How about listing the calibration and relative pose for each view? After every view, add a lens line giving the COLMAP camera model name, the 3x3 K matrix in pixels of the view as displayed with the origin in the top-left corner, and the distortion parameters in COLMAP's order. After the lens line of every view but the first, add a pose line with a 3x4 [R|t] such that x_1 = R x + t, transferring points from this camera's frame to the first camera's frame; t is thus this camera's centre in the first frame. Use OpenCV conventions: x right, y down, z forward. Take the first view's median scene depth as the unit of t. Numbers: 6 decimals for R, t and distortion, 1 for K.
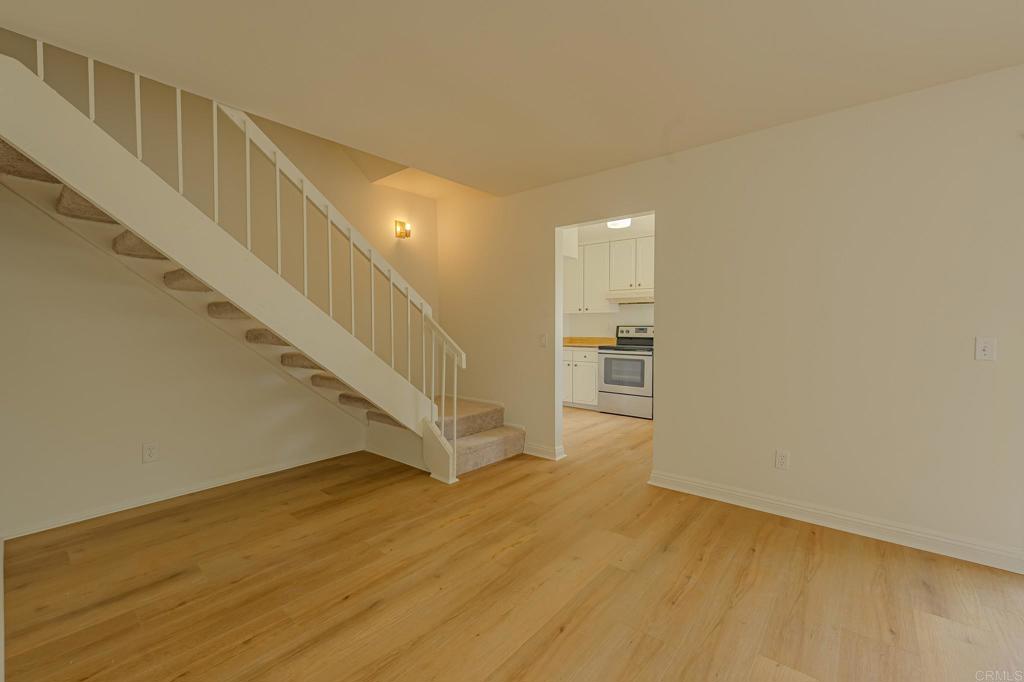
lens RADIAL K [[420.2, 0, 517.7], [0, 420.2, 336.0], [0, 0, 1]] dist [-0.009943, 0.000041]
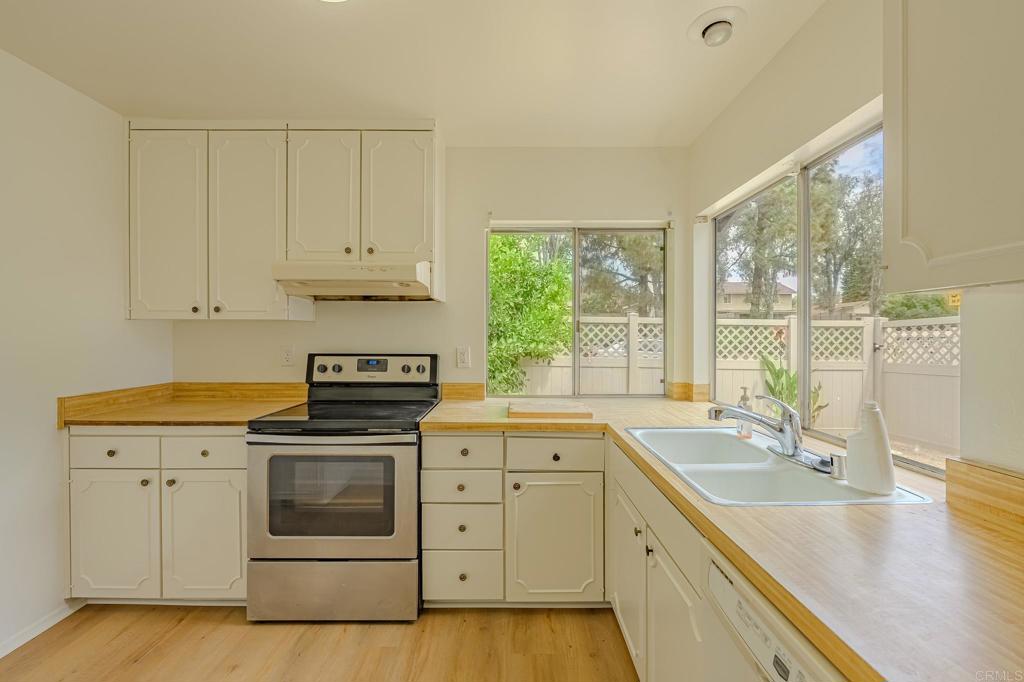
lens RADIAL K [[420.2, 0, 513.6], [0, 420.2, 342.2], [0, 0, 1]] dist [-0.009943, 0.000041]
pose [[0.774072, -0.007646, 0.633051, 0.140519], [0.013038, 0.999908, -0.003866, -0.032031], [-0.632963, 0.011247, 0.774100, 0.591823]]
